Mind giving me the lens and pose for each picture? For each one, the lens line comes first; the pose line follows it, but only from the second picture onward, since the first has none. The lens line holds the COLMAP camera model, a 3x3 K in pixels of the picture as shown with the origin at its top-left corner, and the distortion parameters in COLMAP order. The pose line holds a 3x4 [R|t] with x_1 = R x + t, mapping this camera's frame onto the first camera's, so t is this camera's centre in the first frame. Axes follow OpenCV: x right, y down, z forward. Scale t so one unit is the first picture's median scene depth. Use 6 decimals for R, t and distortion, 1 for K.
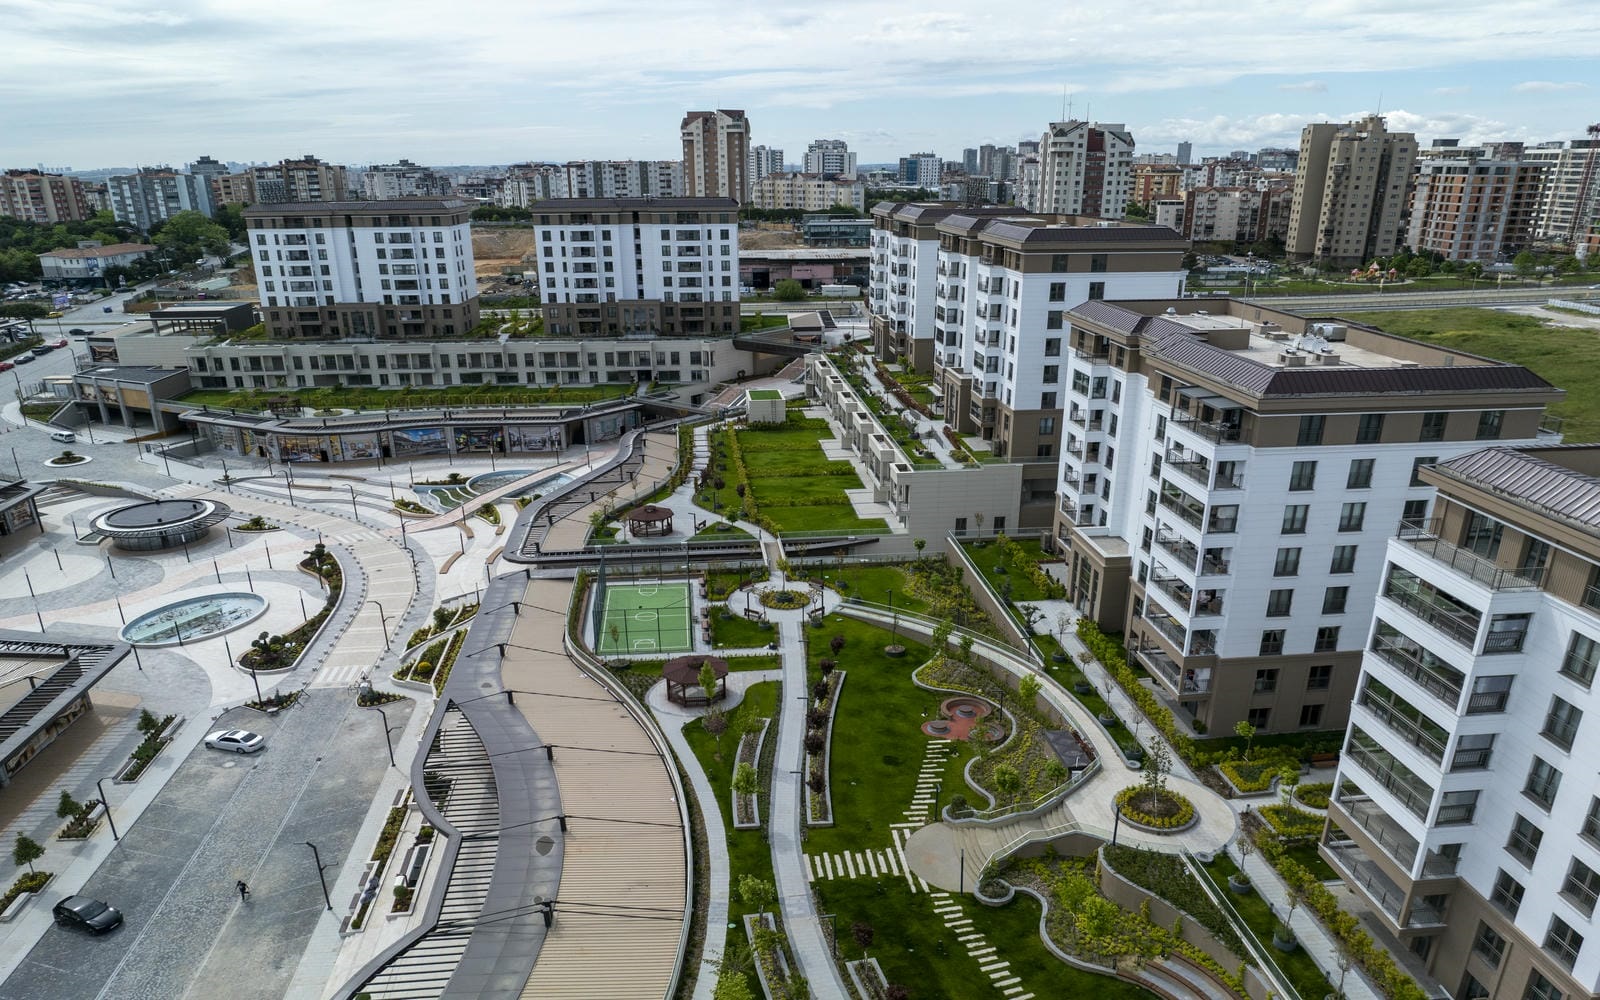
lens RADIAL K [[1095.5, 0, 796.8], [0, 1095.5, 653.1], [0, 0, 1]] dist [-0.029517, 0.001136]
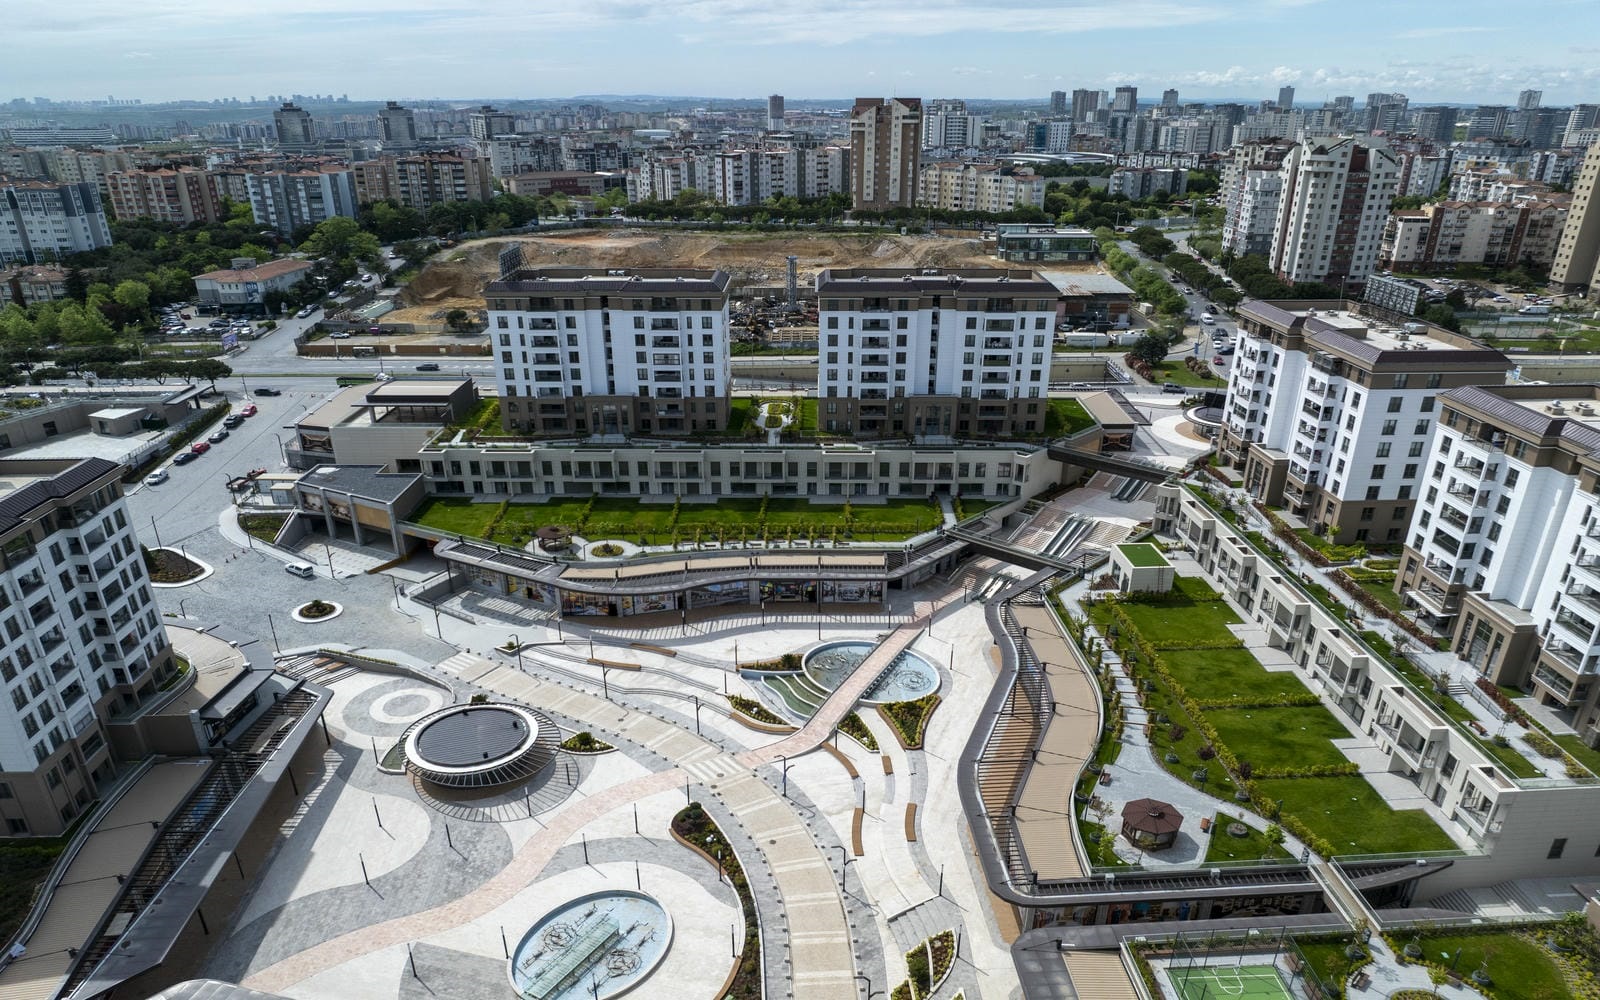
lens RADIAL K [[1076.3, 0, 808.8], [0, 1076.3, 665.6], [0, 0, 1]] dist [-0.027993, 0.004656]
pose [[0.999166, 0.020241, -0.035454, -0.212207], [-0.017781, 0.997502, 0.068368, -0.169478], [0.036749, -0.067680, 0.997030, 0.133564]]
